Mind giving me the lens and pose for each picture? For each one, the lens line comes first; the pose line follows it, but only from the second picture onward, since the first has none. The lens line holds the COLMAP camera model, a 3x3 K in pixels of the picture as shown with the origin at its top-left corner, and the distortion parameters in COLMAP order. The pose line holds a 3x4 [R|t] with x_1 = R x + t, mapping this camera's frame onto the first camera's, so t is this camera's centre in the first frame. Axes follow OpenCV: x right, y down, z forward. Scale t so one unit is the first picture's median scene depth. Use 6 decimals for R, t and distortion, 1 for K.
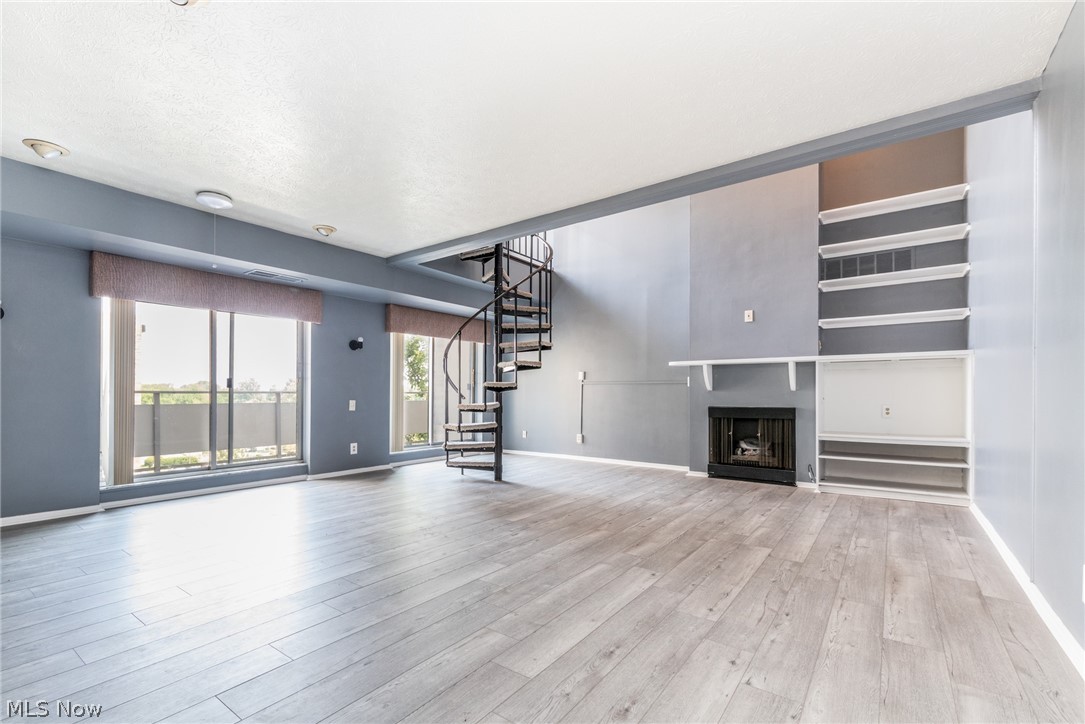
lens RADIAL K [[481.8, 0, 537.2], [0, 481.8, 392.8], [0, 0, 1]] dist [0.005117, 0.000075]
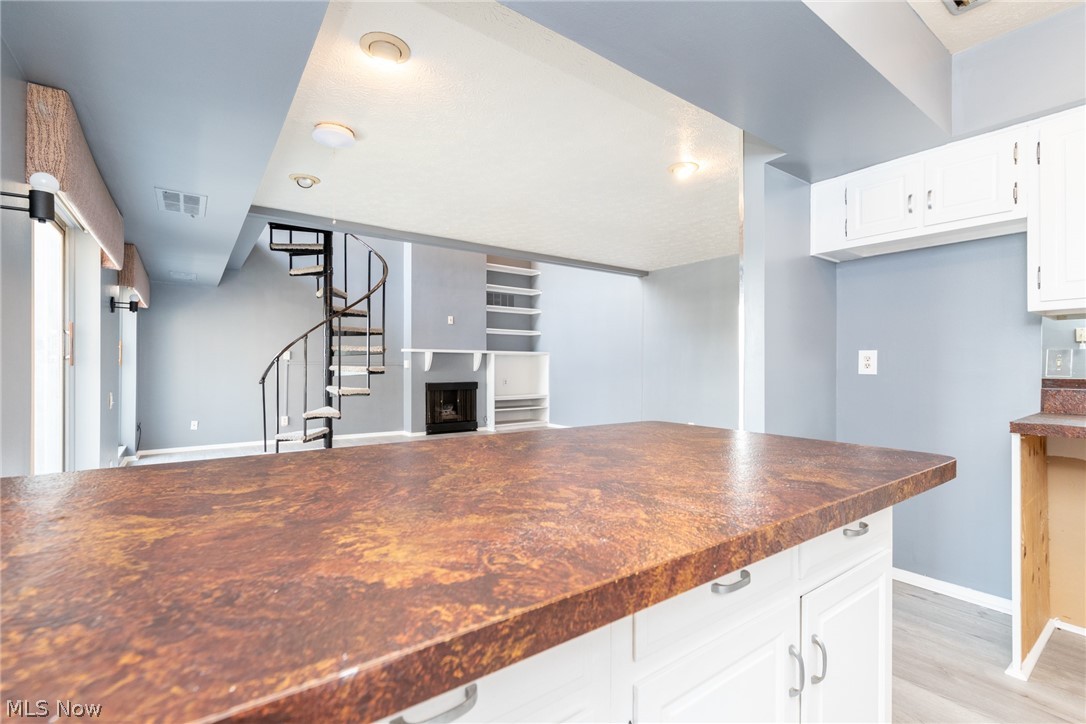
lens RADIAL K [[480.4, 0, 535.1], [0, 480.4, 366.1], [0, 0, 1]] dist [0.004547, 0.000862]
pose [[0.307508, -0.000522, 0.951545, -0.980007], [-0.007315, 0.999969, 0.002912, -0.029322], [-0.951517, -0.007856, 0.307495, 0.346515]]
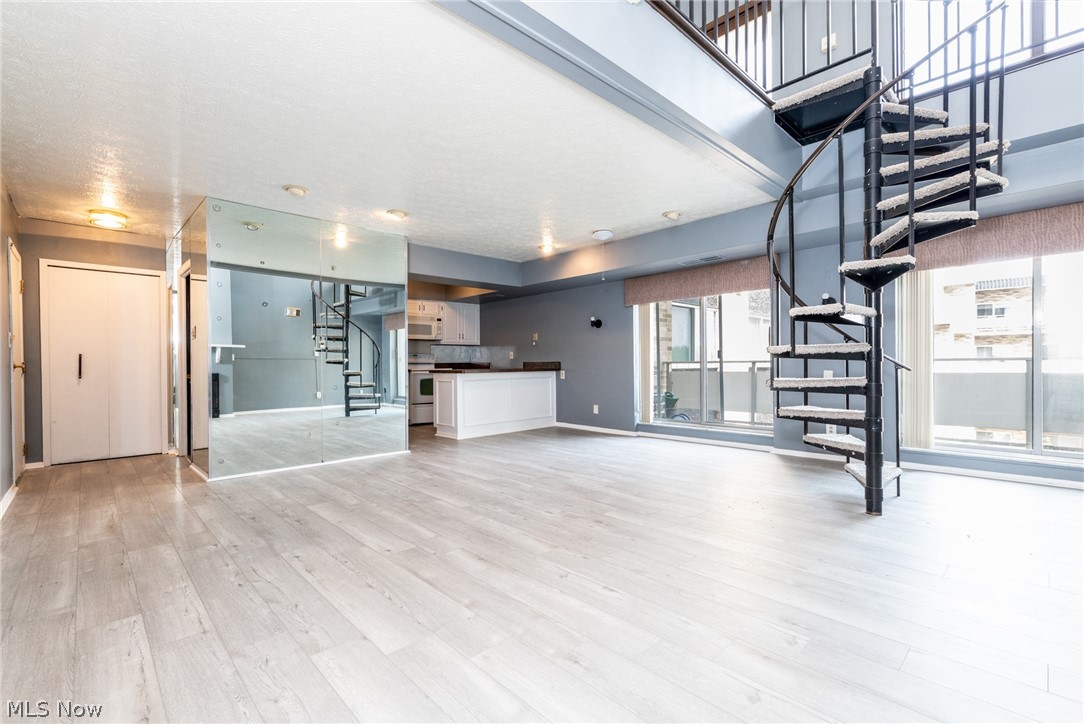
lens RADIAL K [[479.5, 0, 534.2], [0, 479.5, 366.0], [0, 0, 1]] dist [0.004547, 0.000862]
pose [[-0.181842, 0.003335, -0.983322, 0.620555], [0.012239, 0.999924, 0.001128, 0.001882], [0.983252, -0.011830, -0.181869, 0.797540]]
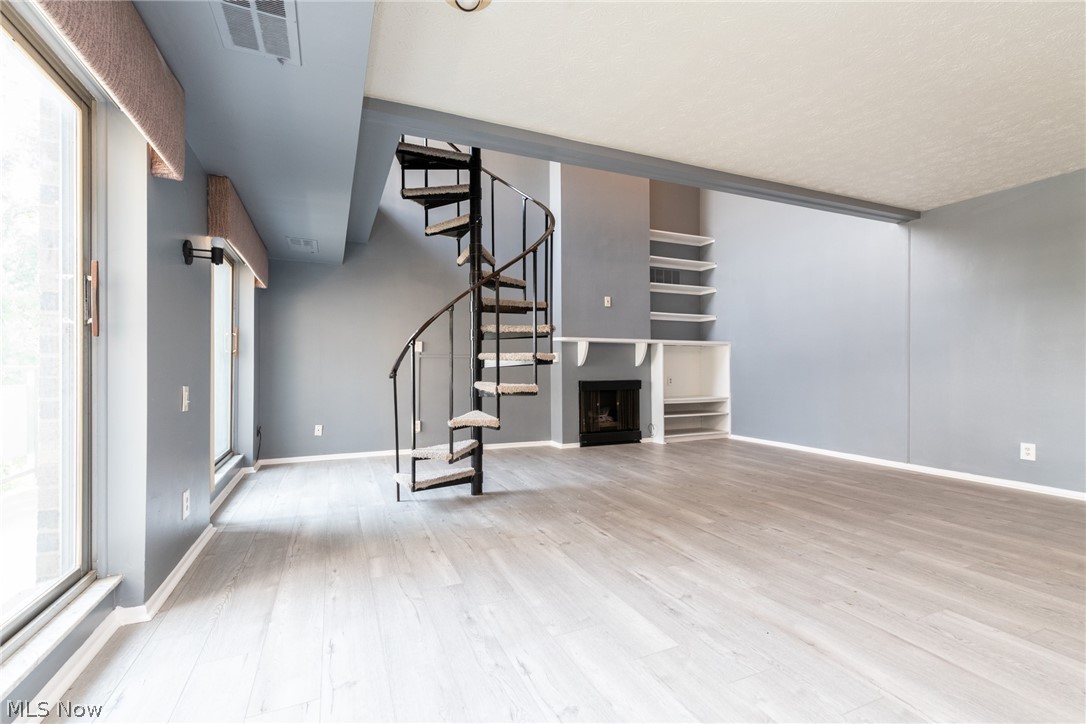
lens RADIAL K [[469.3, 0, 532.3], [0, 469.3, 367.9], [0, 0, 1]] dist [0.001728, -0.000047]
pose [[0.507095, 0.000464, 0.861890, -0.699696], [-0.000295, 1.000000, -0.000365, 0.000075], [-0.861890, -0.000069, 0.507095, 0.661389]]
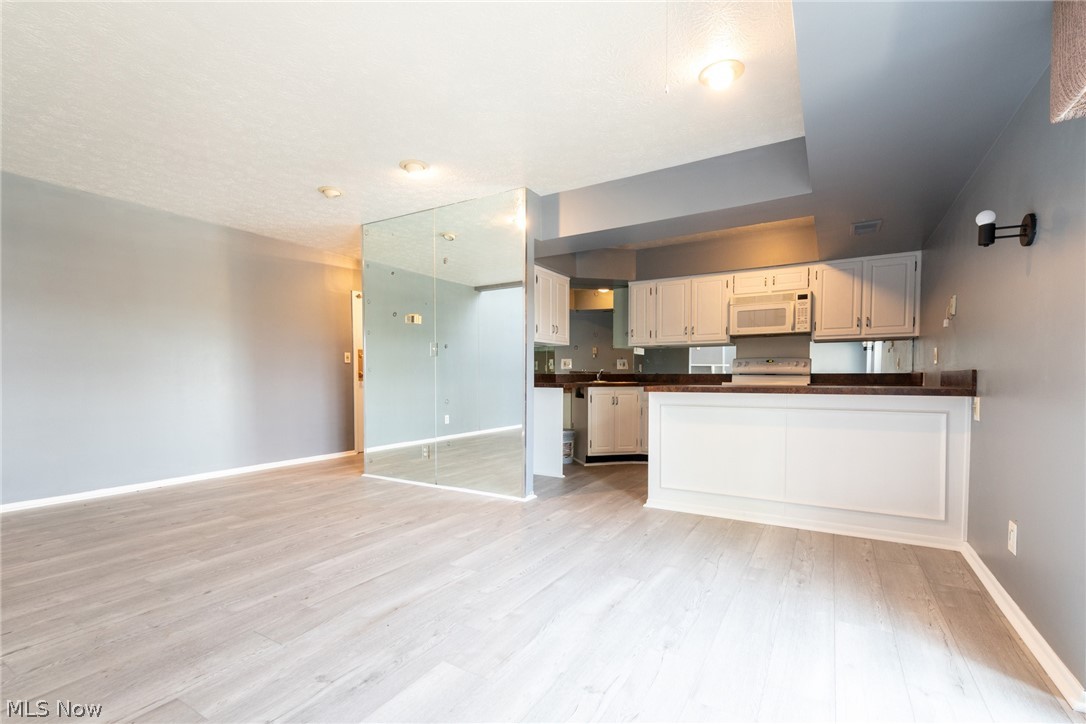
lens RADIAL K [[482.3, 0, 537.7], [0, 482.3, 392.8], [0, 0, 1]] dist [0.005117, 0.000075]
pose [[-0.996156, 0.000907, -0.087587, -0.387485], [-0.001562, 0.999603, 0.028122, 0.001306], [0.087577, 0.028151, -0.995760, 1.084878]]
